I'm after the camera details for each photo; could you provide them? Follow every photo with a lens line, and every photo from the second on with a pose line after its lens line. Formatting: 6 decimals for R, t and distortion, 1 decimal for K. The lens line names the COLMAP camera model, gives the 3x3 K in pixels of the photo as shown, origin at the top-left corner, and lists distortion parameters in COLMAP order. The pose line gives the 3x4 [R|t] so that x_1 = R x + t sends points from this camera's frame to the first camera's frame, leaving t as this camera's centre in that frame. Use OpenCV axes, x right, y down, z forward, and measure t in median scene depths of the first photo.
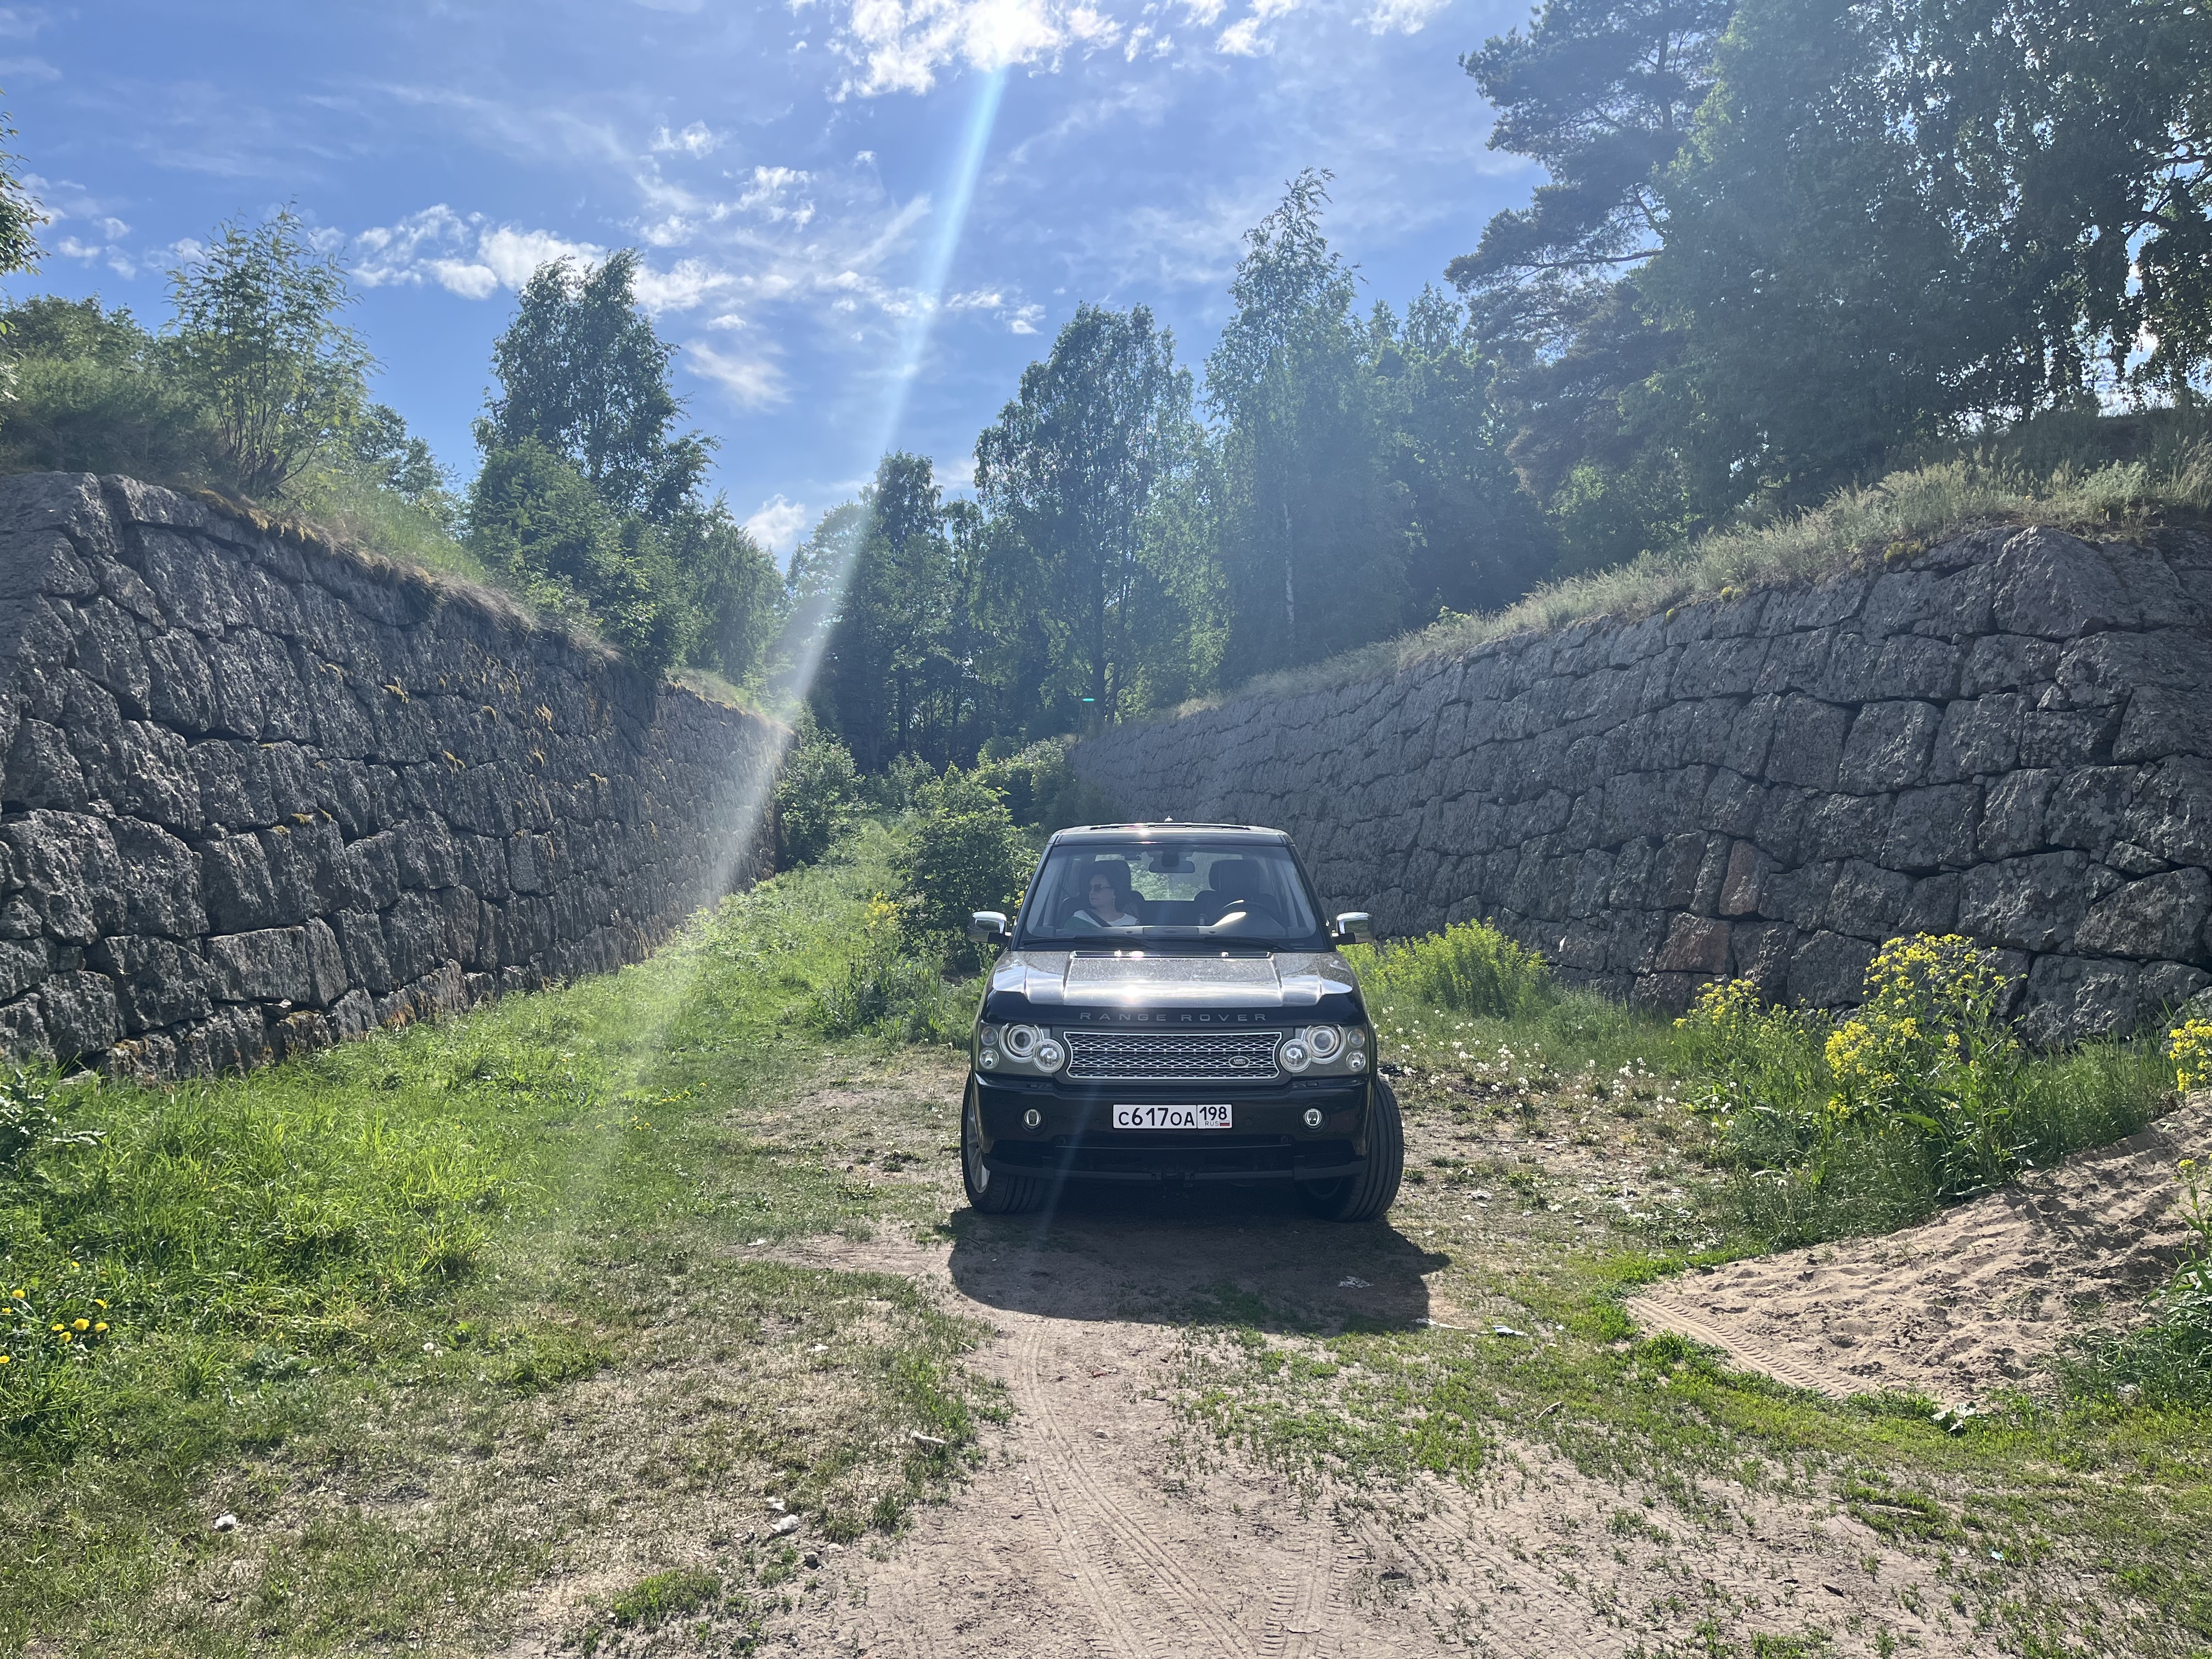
lens RADIAL K [[1683.8, 0, 1106.7], [0, 1683.8, 830.8], [0, 0, 1]] dist [0.063432, -0.081812]
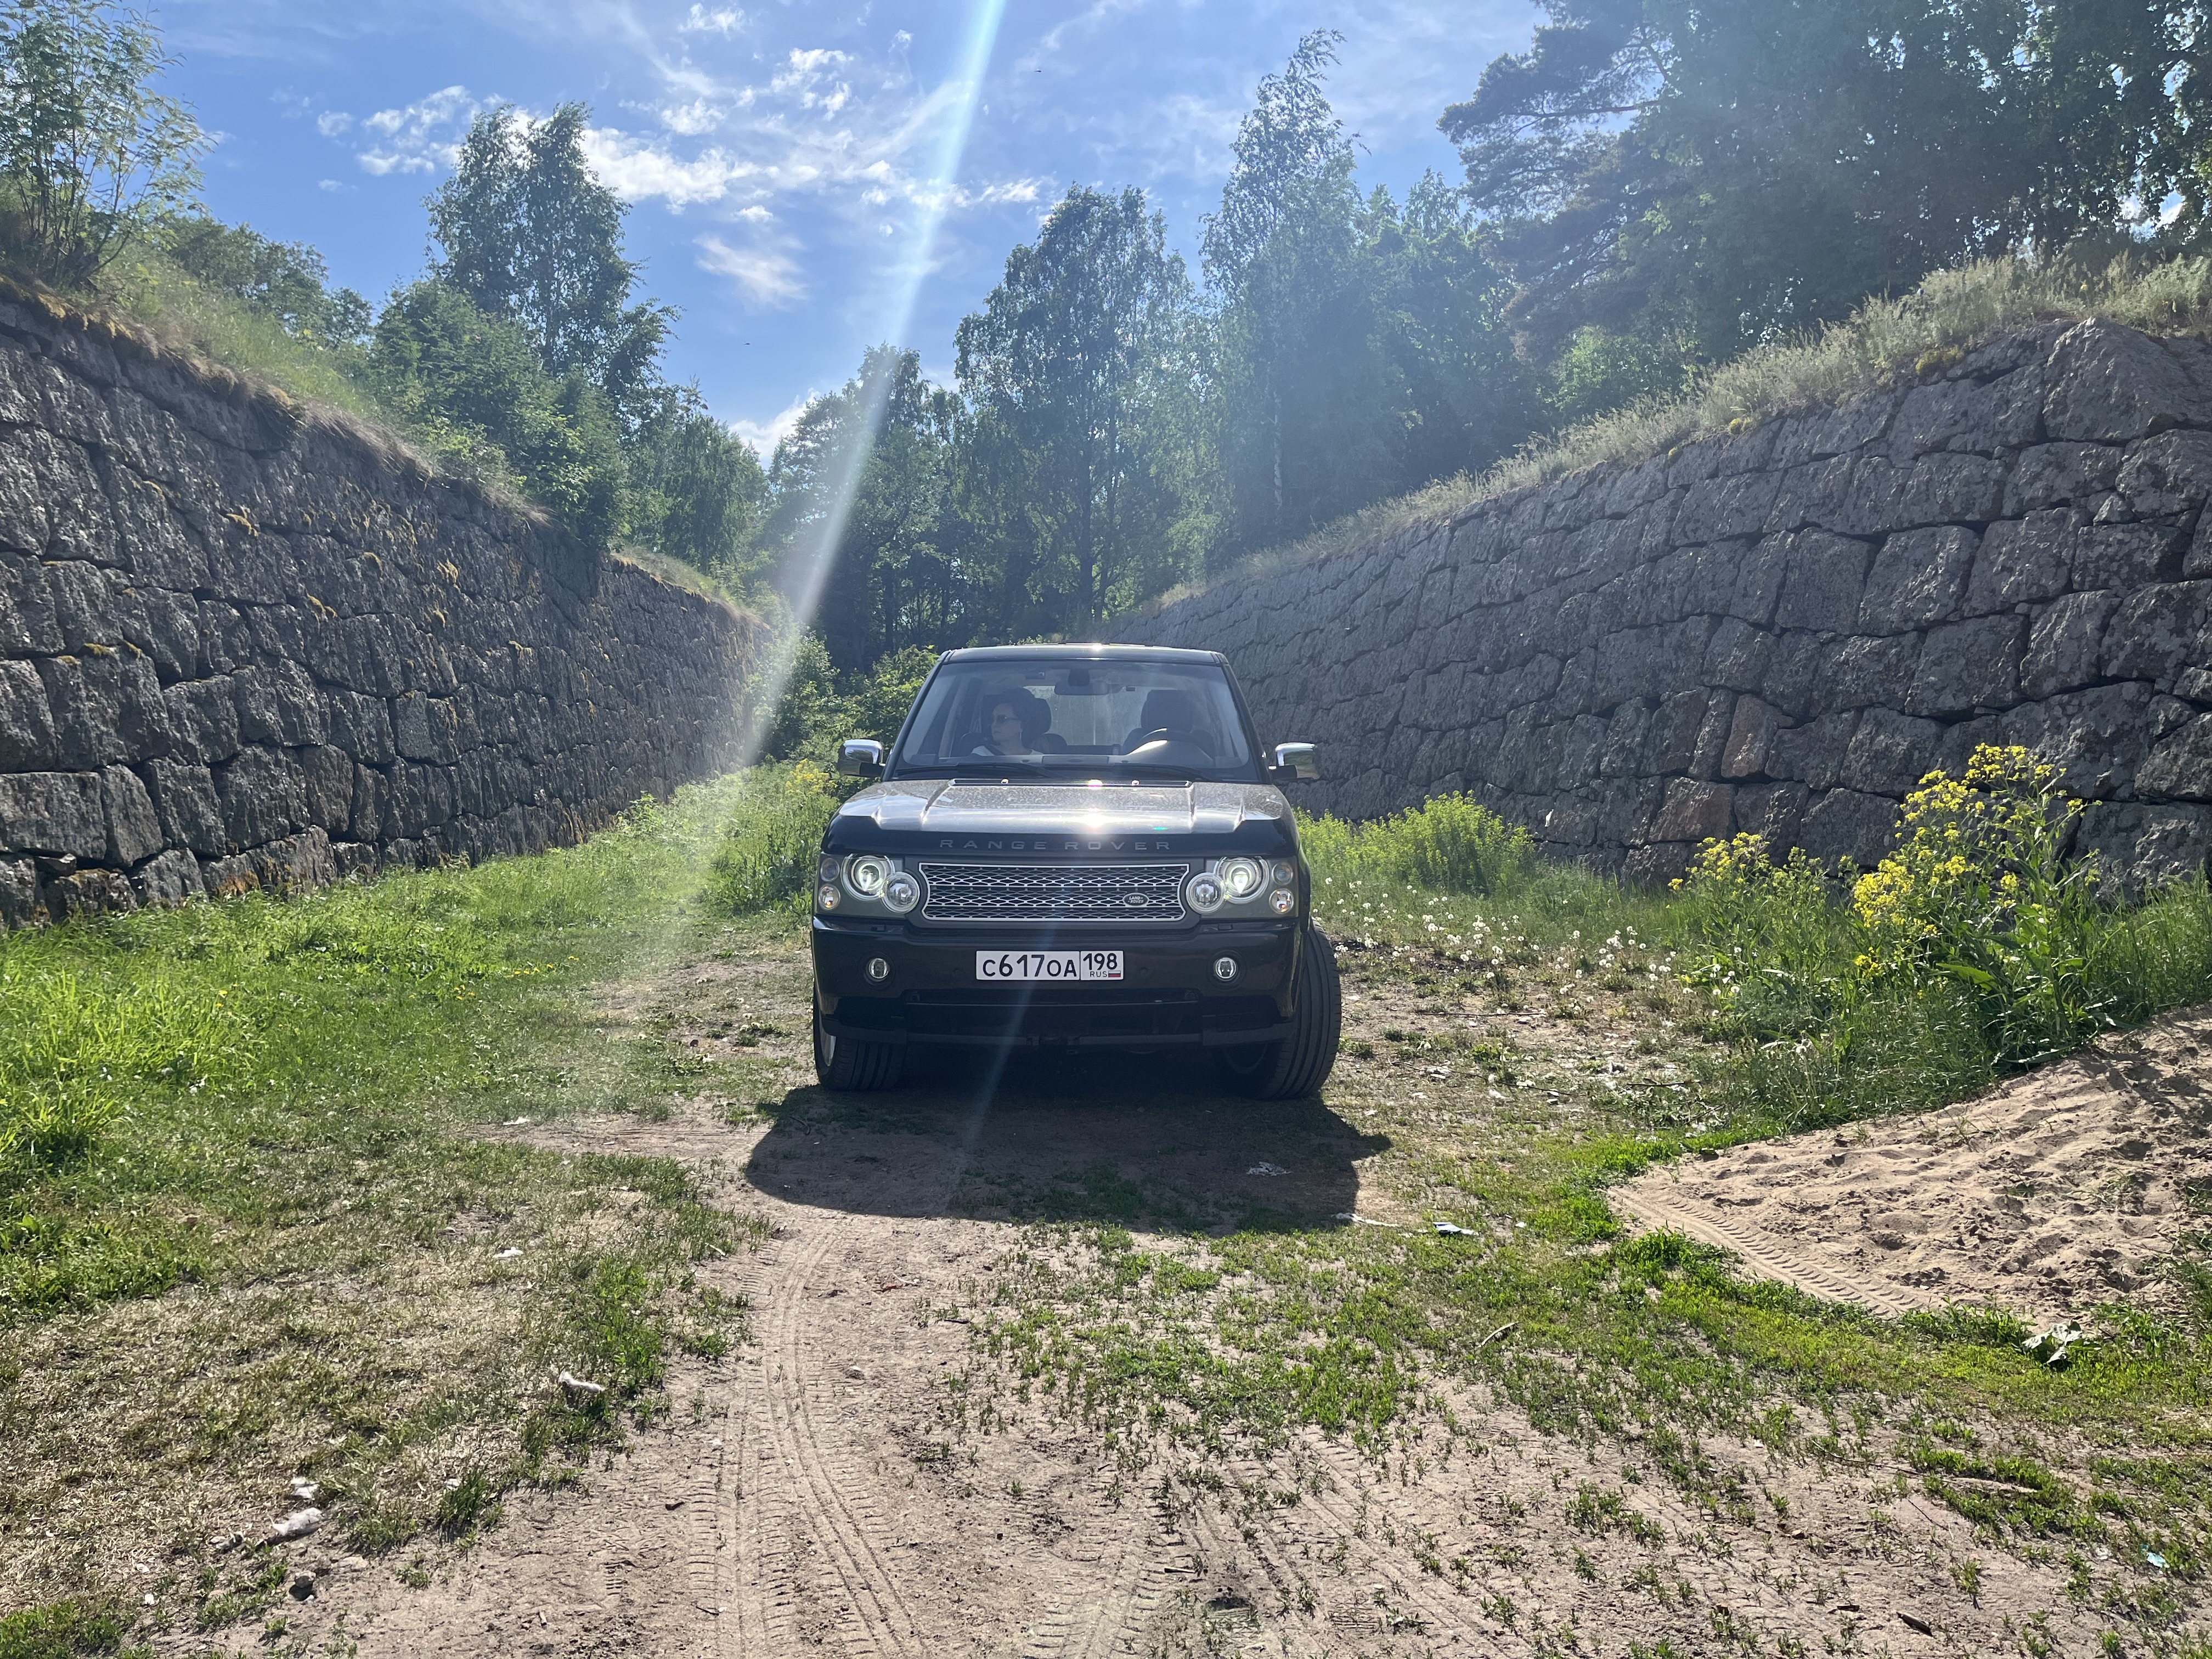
lens RADIAL K [[1683.8, 0, 1127.9], [0, 1683.8, 809.7], [0, 0, 1]] dist [0.063432, -0.081812]
pose [[0.999896, 0.003033, 0.014115, 0.034120], [-0.003600, 0.999182, 0.040289, 0.032707], [-0.013981, -0.040335, 0.999088, 0.106362]]
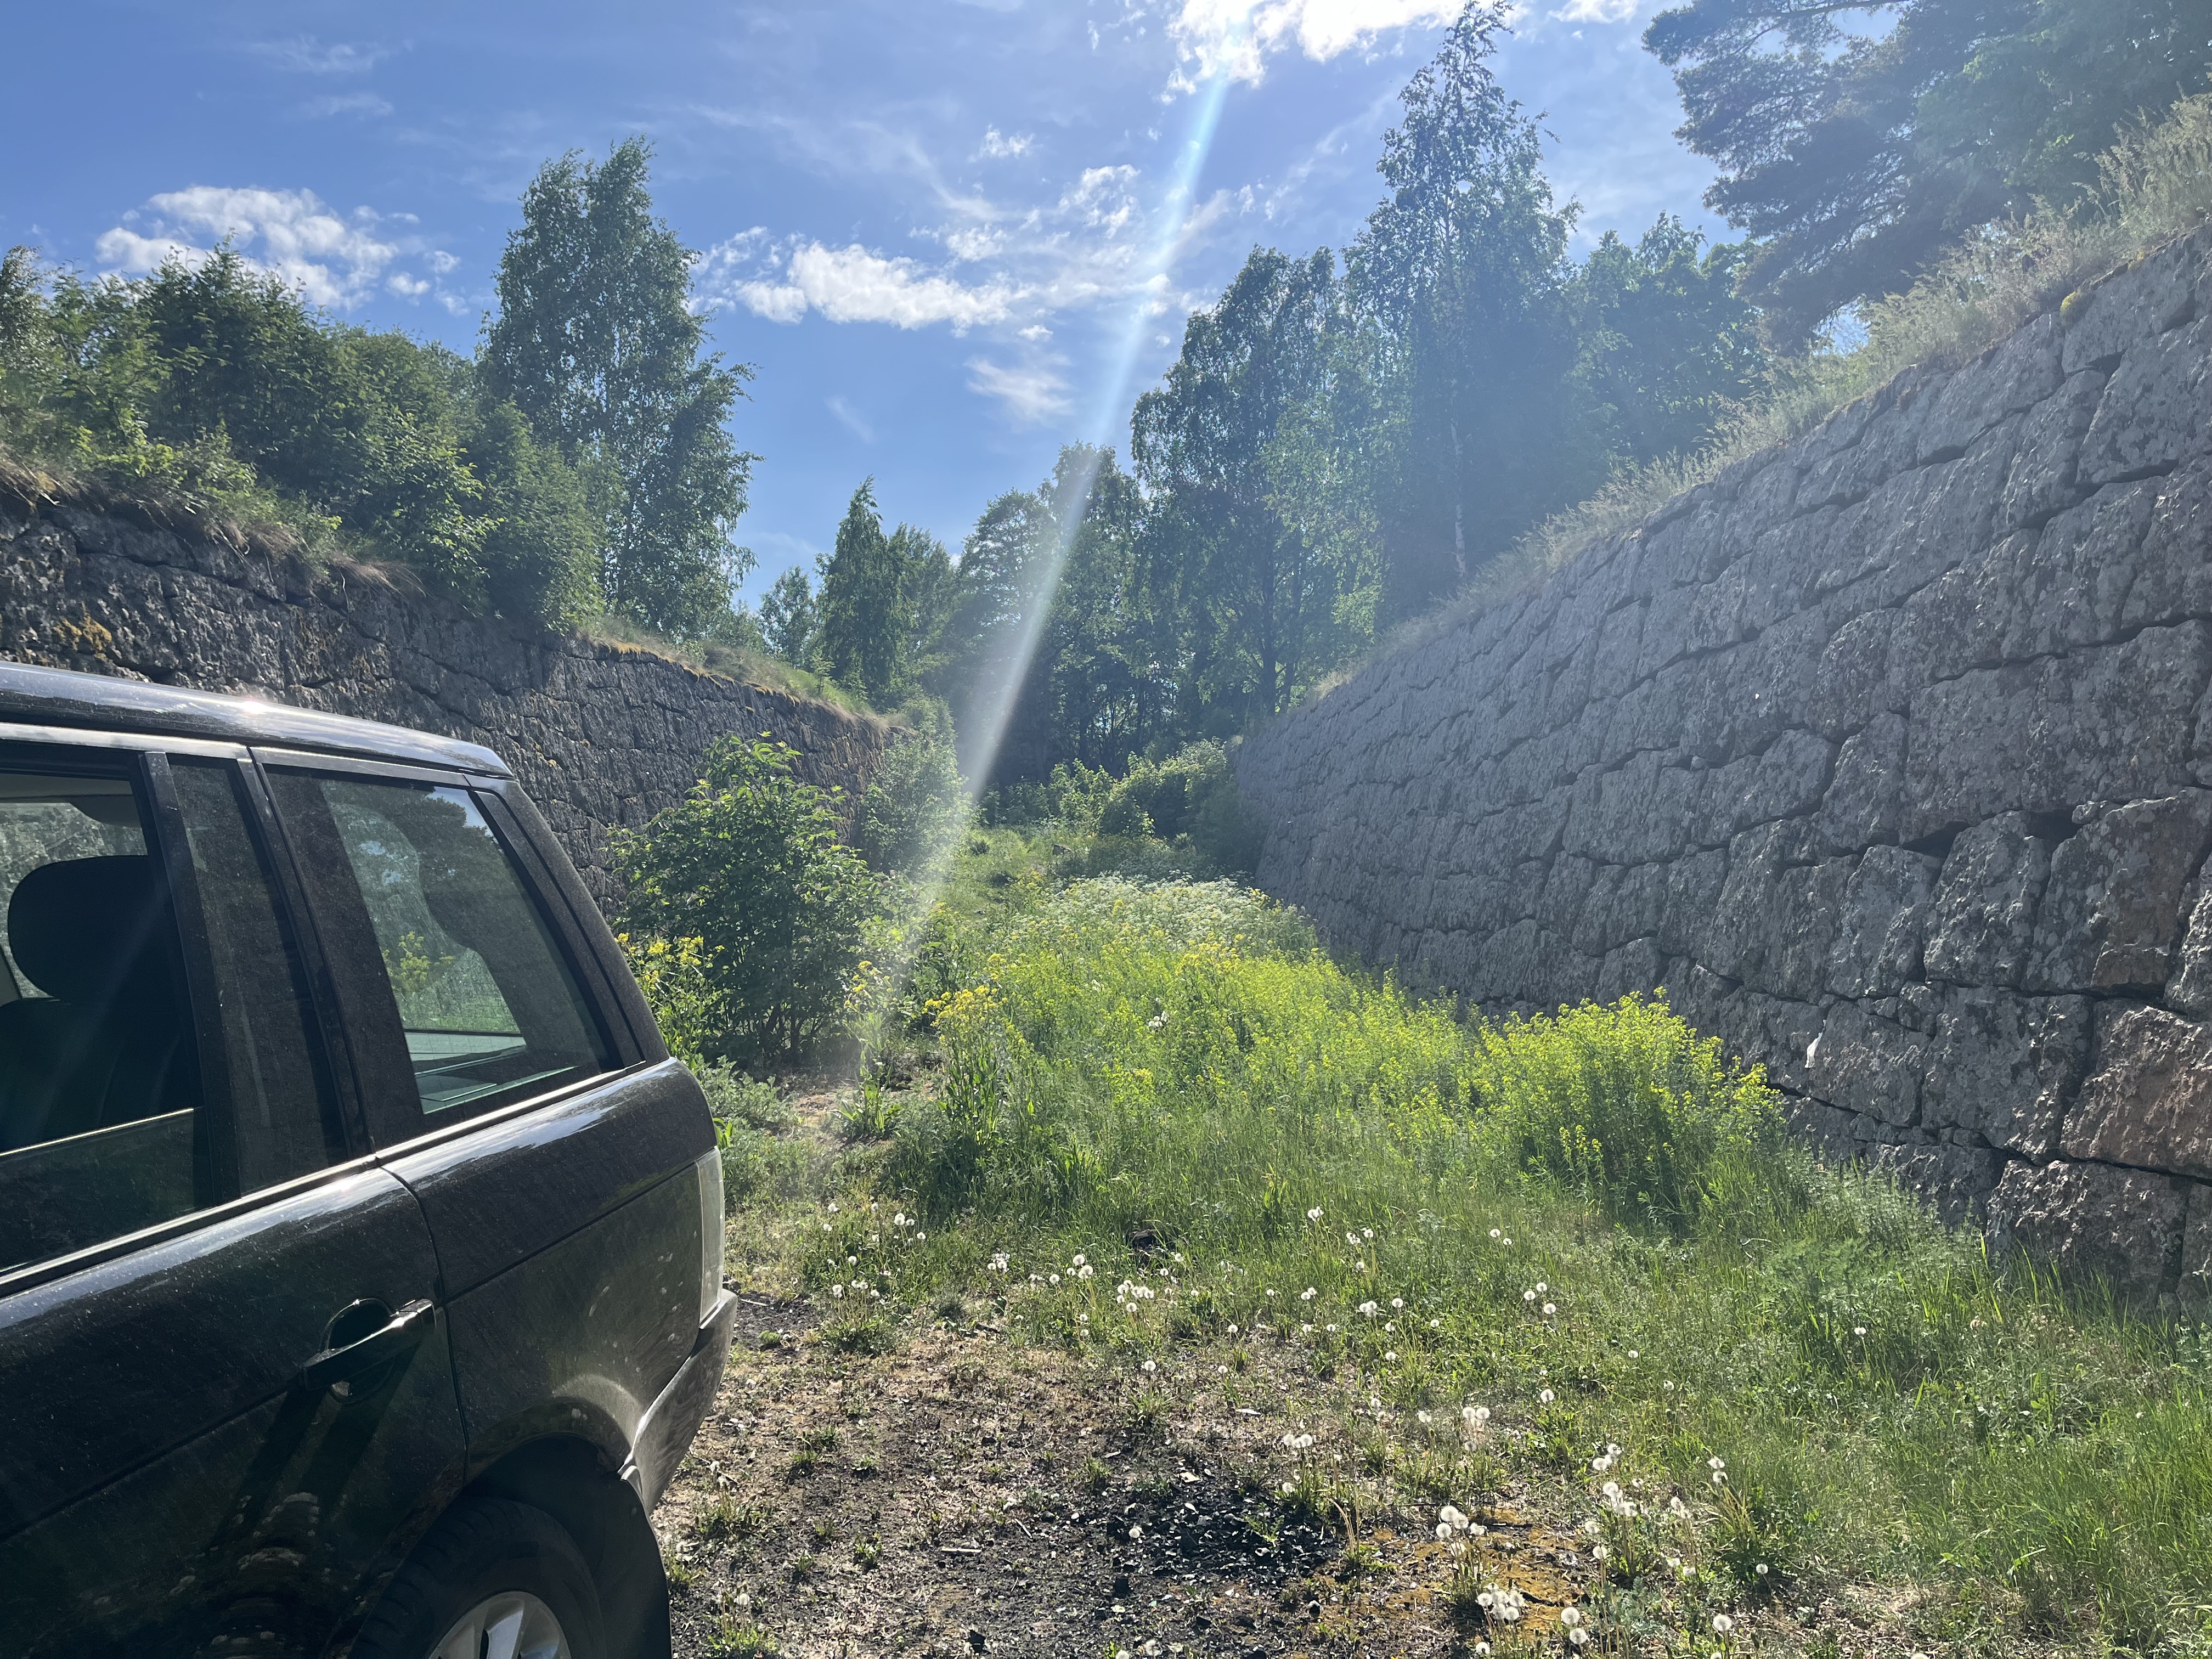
lens RADIAL K [[1683.8, 0, 1115.8], [0, 1683.8, 850.2], [0, 0, 1]] dist [0.063432, -0.081812]
pose [[0.991343, -0.001046, -0.131293, 0.176926], [0.001201, 0.999999, 0.001105, 0.013888], [0.131292, -0.001253, 0.991343, 0.644240]]
